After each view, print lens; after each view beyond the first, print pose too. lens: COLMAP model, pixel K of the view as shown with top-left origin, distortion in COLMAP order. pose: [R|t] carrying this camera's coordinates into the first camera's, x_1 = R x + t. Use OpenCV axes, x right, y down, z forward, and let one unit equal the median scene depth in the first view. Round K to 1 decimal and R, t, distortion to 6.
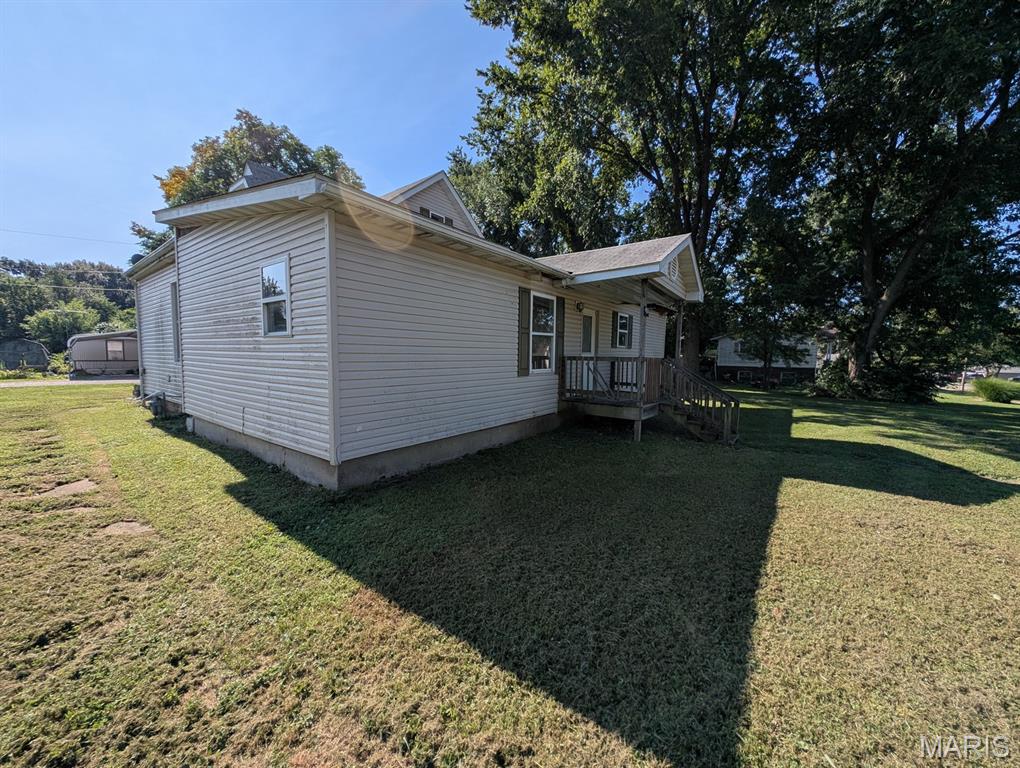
lens RADIAL K [[382.0, 0, 510.4], [0, 382.0, 382.5], [0, 0, 1]] dist [0.006306, -0.001318]
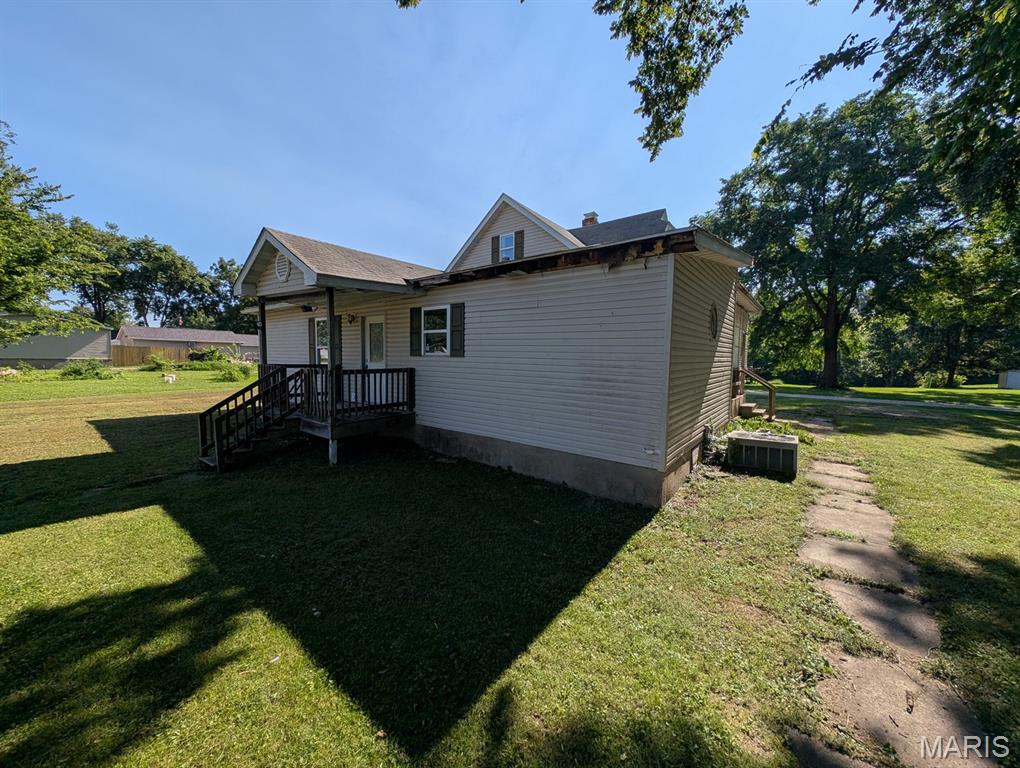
lens RADIAL K [[382.0, 0, 510.7], [0, 382.0, 384.8], [0, 0, 1]] dist [0.006306, -0.001318]
pose [[-0.012398, 0.056540, -0.998323, 1.457041], [-0.090784, 0.994213, 0.057434, -0.134883], [0.995793, 0.091343, -0.007193, 1.705985]]
